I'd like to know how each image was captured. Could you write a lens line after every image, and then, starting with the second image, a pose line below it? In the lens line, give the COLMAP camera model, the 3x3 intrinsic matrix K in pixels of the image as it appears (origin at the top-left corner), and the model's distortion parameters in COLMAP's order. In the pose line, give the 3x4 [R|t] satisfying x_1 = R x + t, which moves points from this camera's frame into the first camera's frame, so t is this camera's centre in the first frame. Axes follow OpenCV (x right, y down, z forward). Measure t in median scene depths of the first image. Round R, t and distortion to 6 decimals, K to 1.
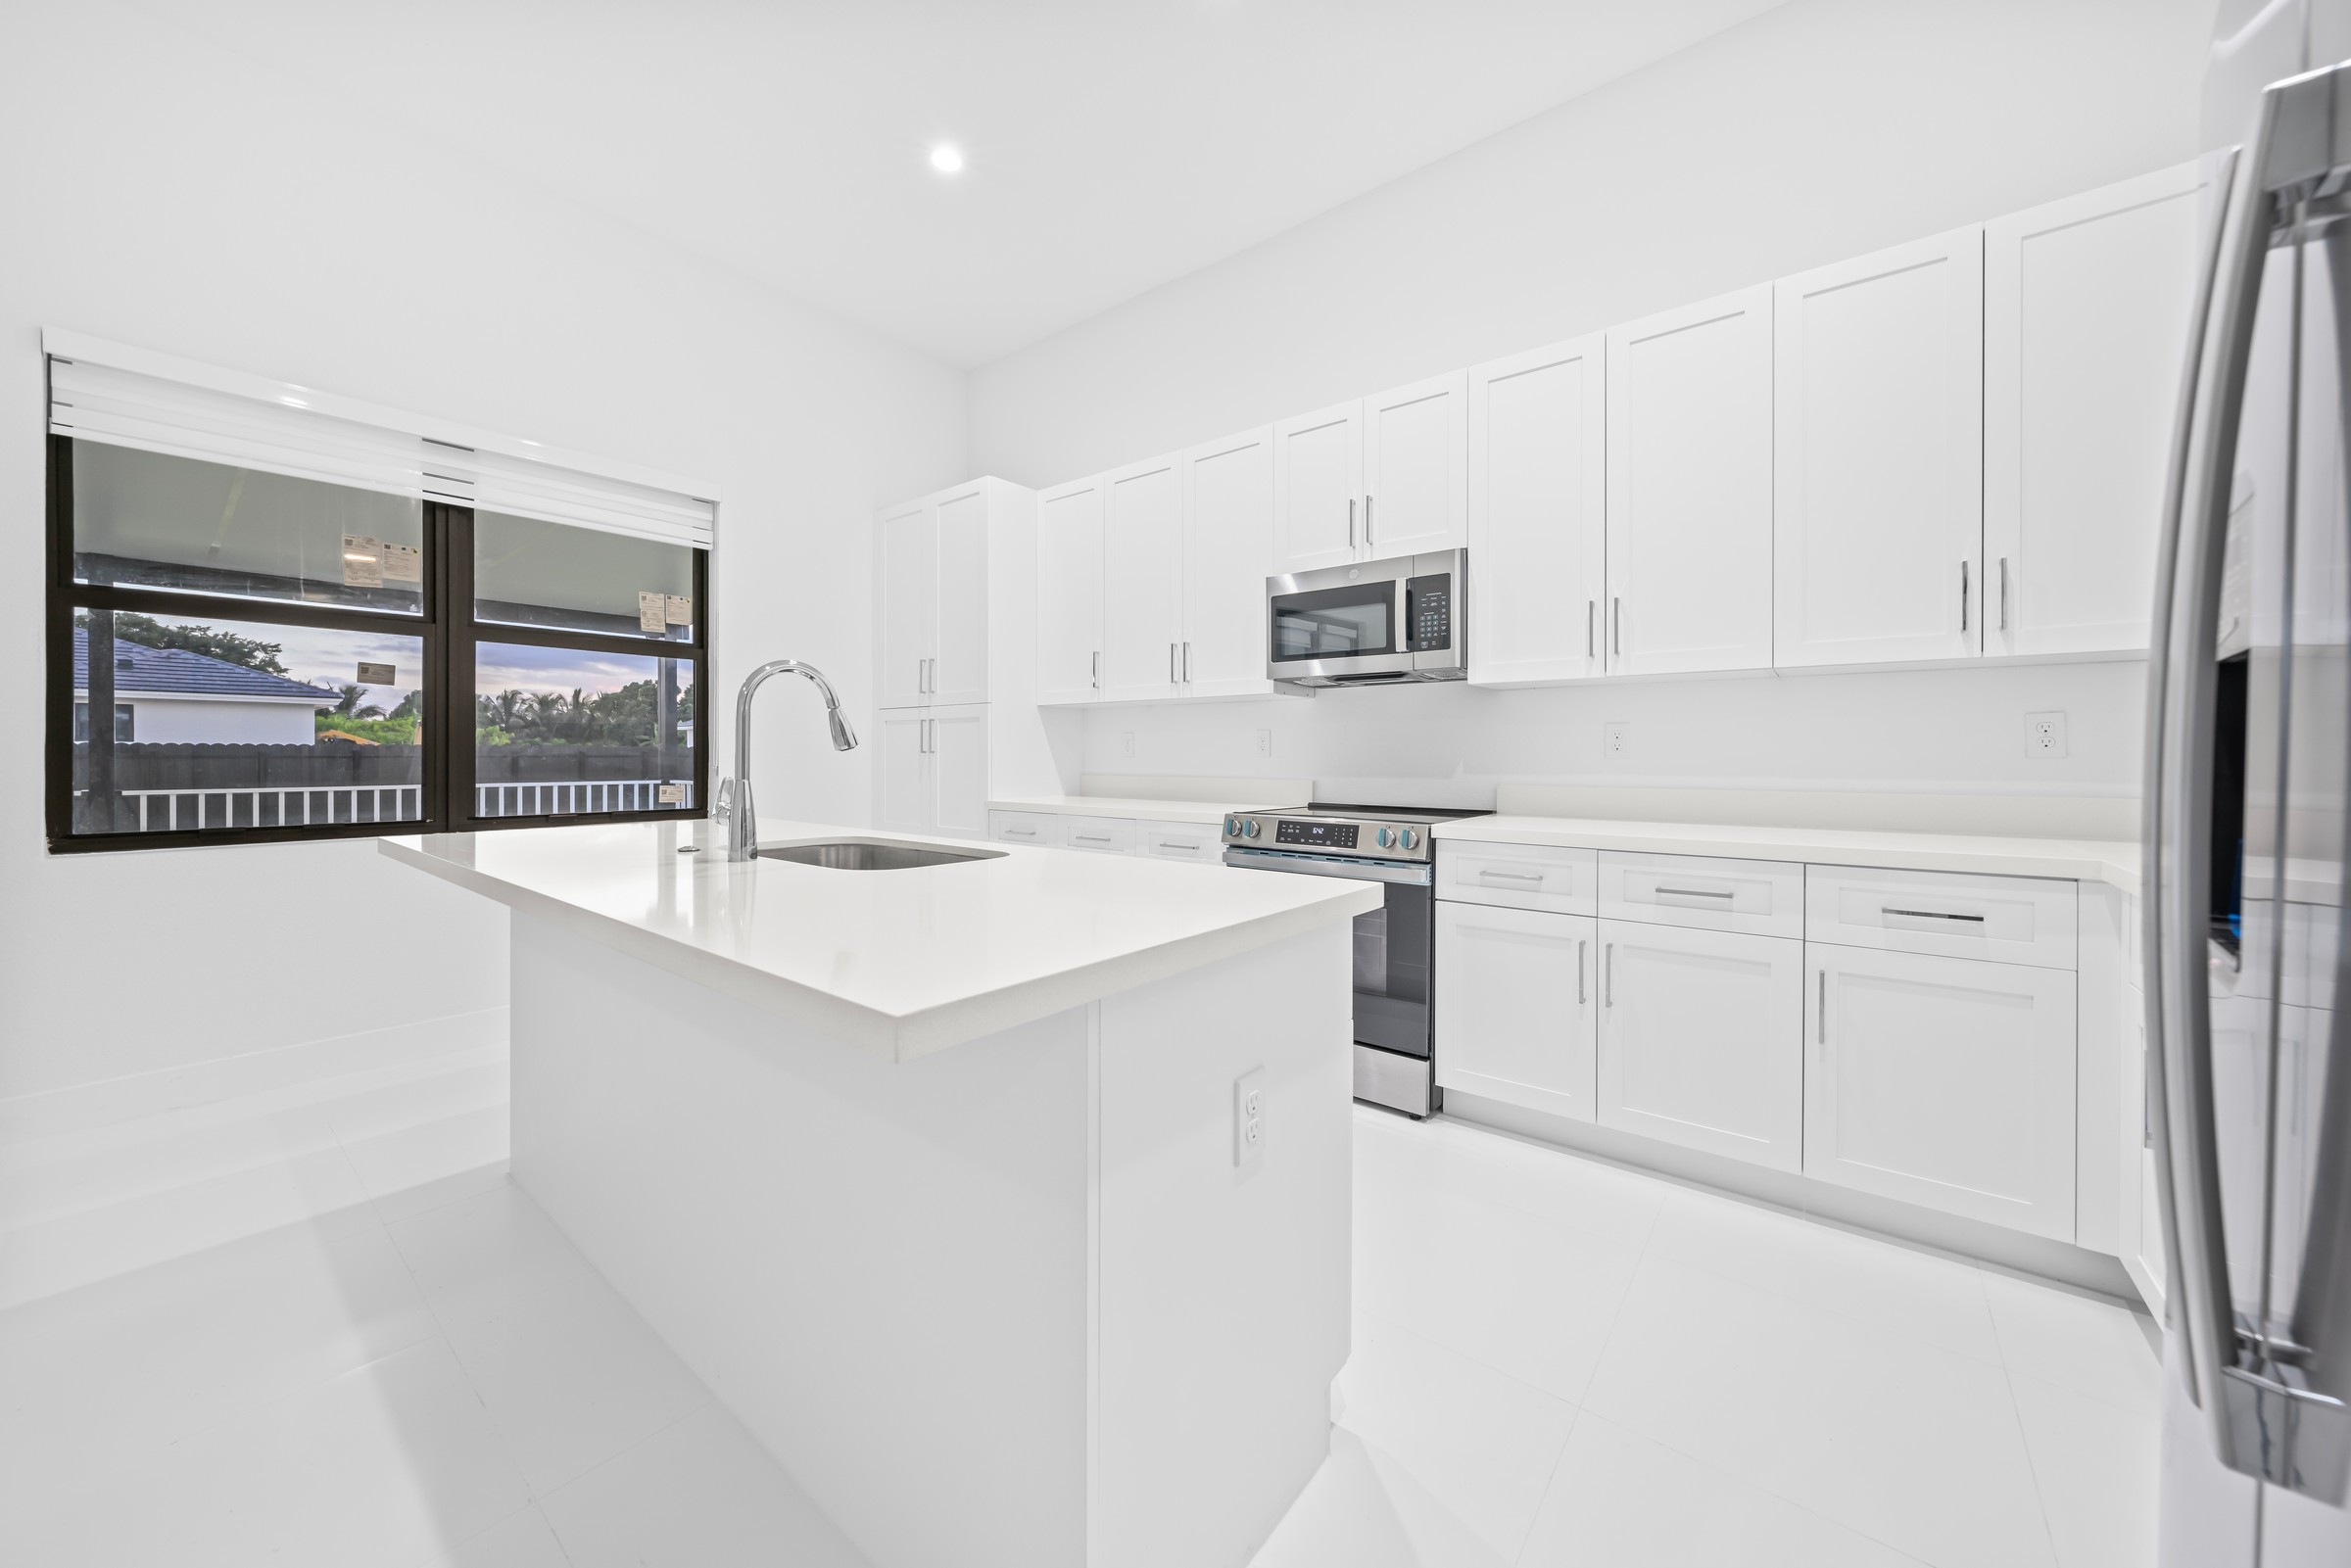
lens RADIAL K [[853.8, 0, 1162.5], [0, 853.8, 764.1], [0, 0, 1]] dist [0.000548, 0.000060]
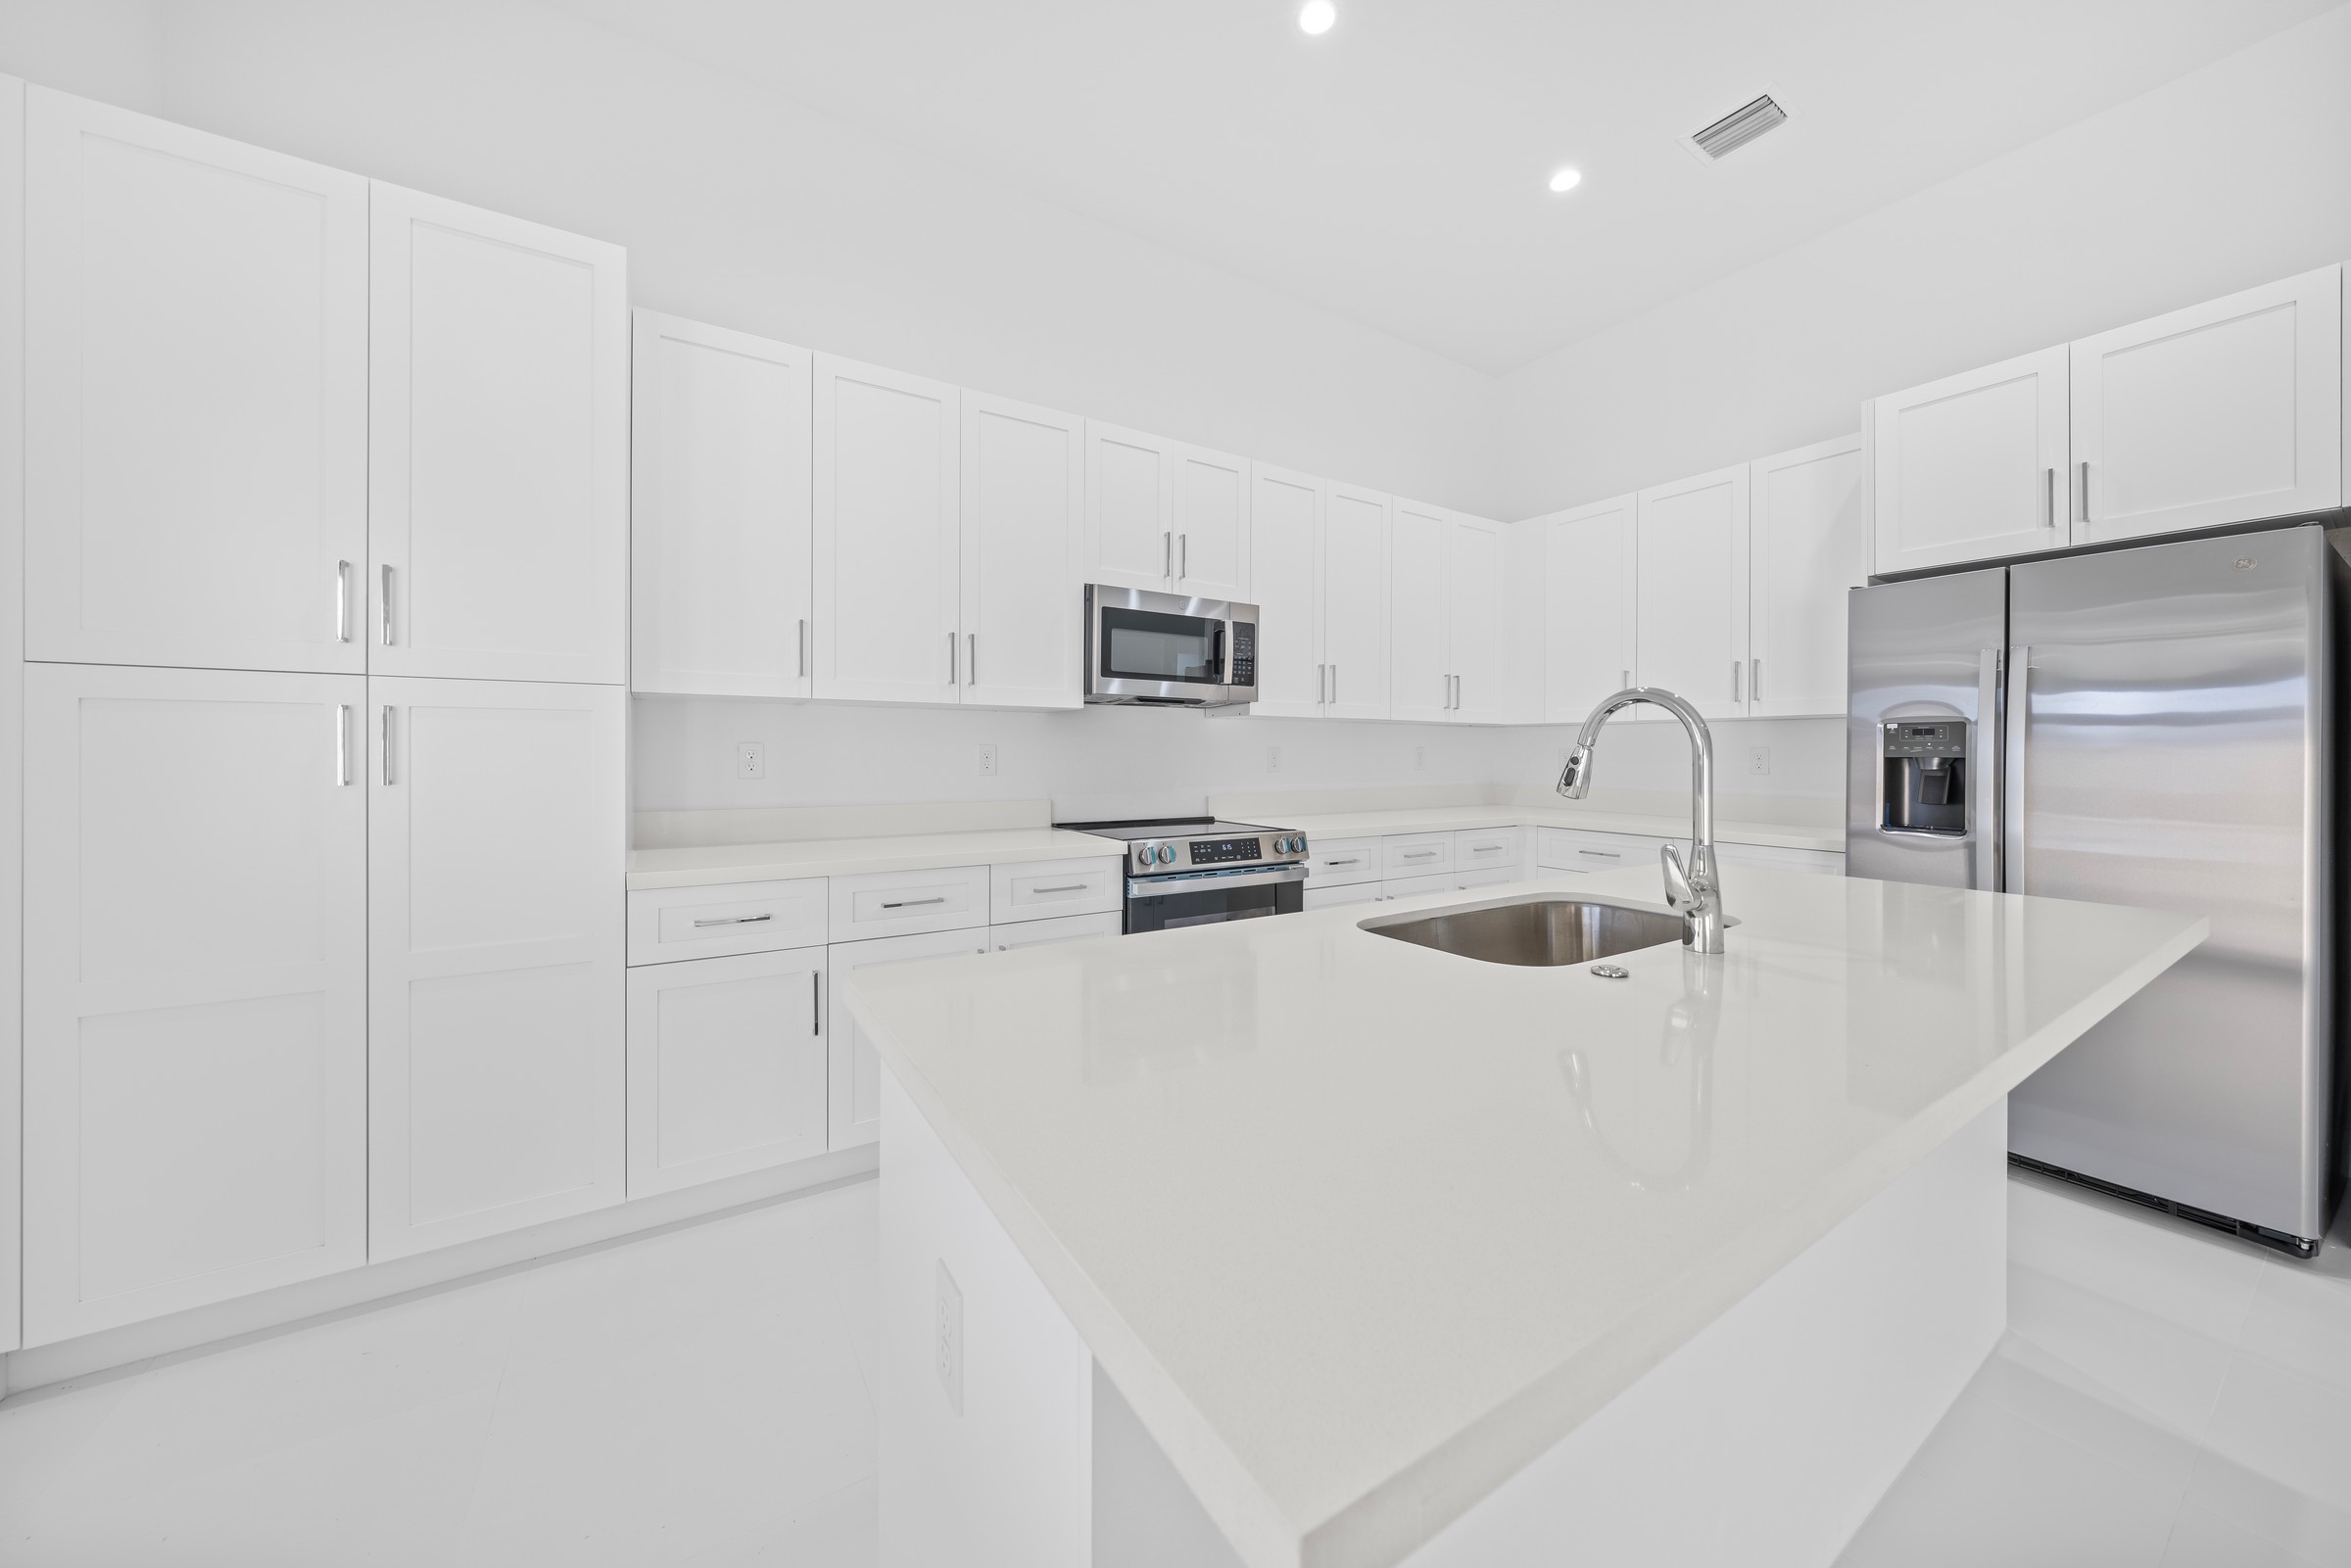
lens RADIAL K [[810.3, 0, 1180.3], [0, 810.3, 753.6], [0, 0, 1]] dist [0.000371, 0.000214]
pose [[0.316604, -0.001582, 0.948556, -0.690753], [0.003044, 0.999995, 0.000652, -0.034486], [-0.948553, 0.002681, 0.316607, 0.637039]]
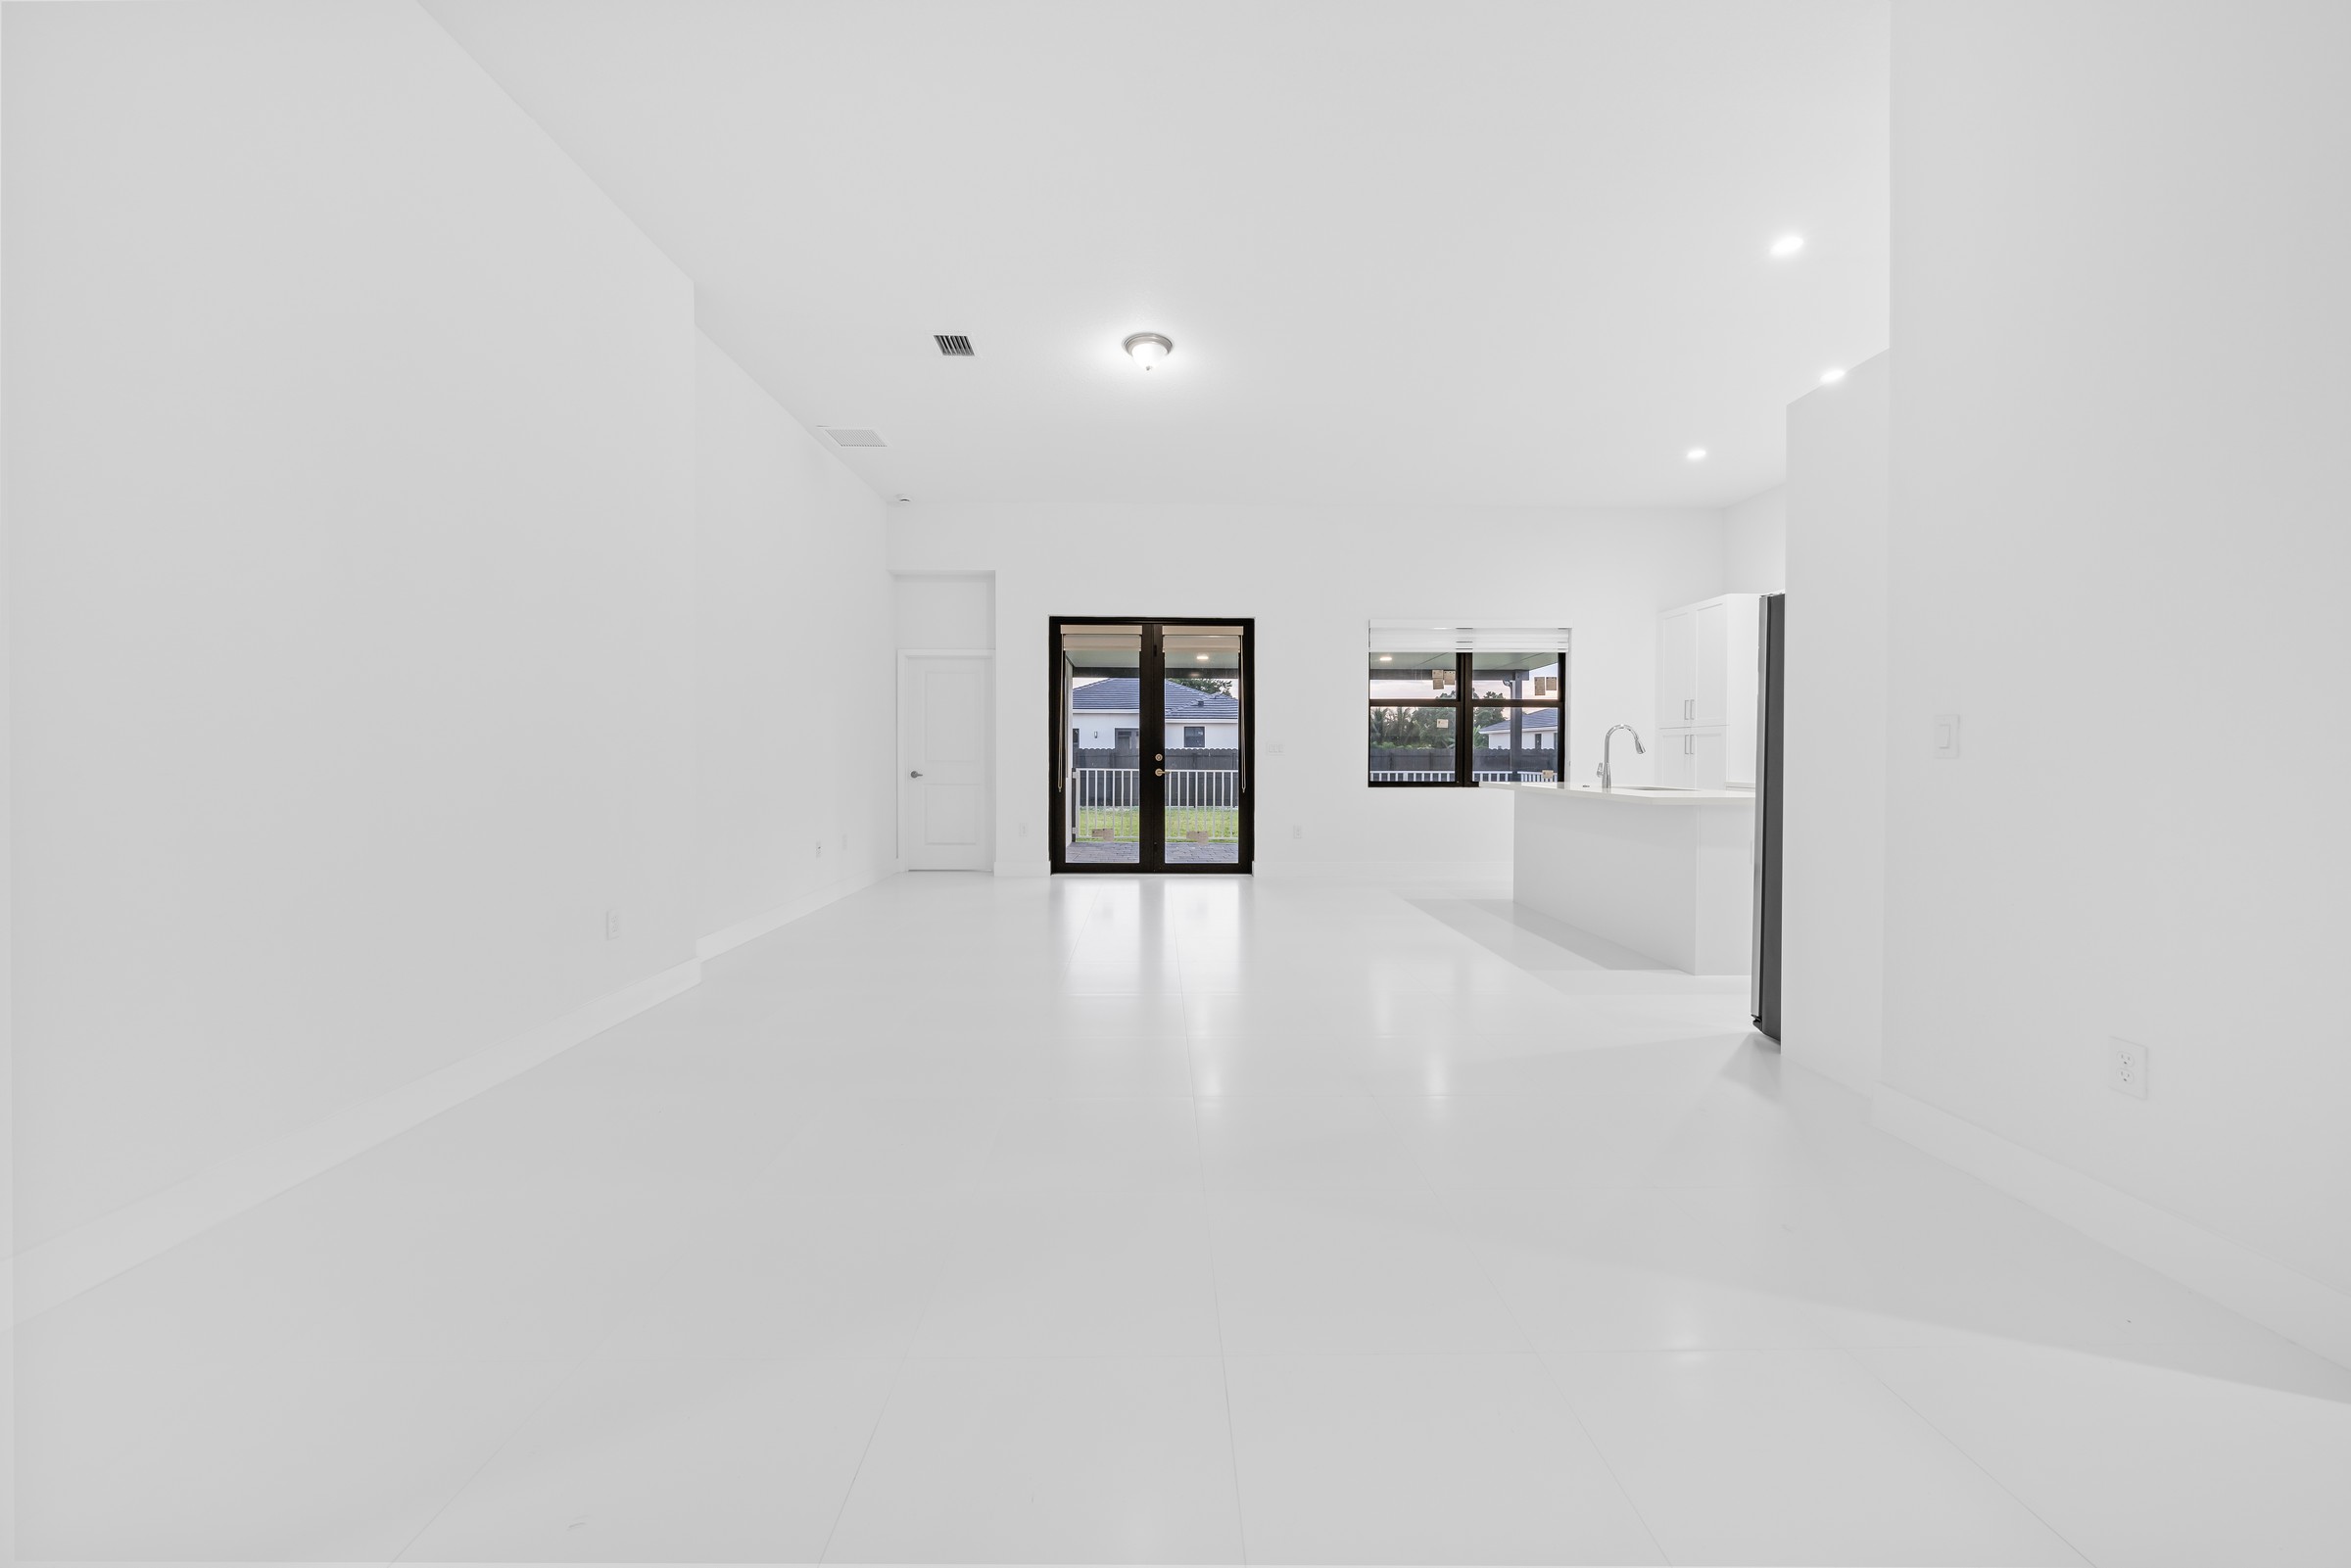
lens RADIAL K [[839.8, 0, 1169.6], [0, 839.8, 765.9], [0, 0, 1]] dist [0.000346, 0.000045]
pose [[0.654160, 0.009929, -0.756291, 0.423423], [-0.007970, 0.999949, 0.006235, 0.011241], [0.756314, 0.001949, 0.654206, -1.190062]]
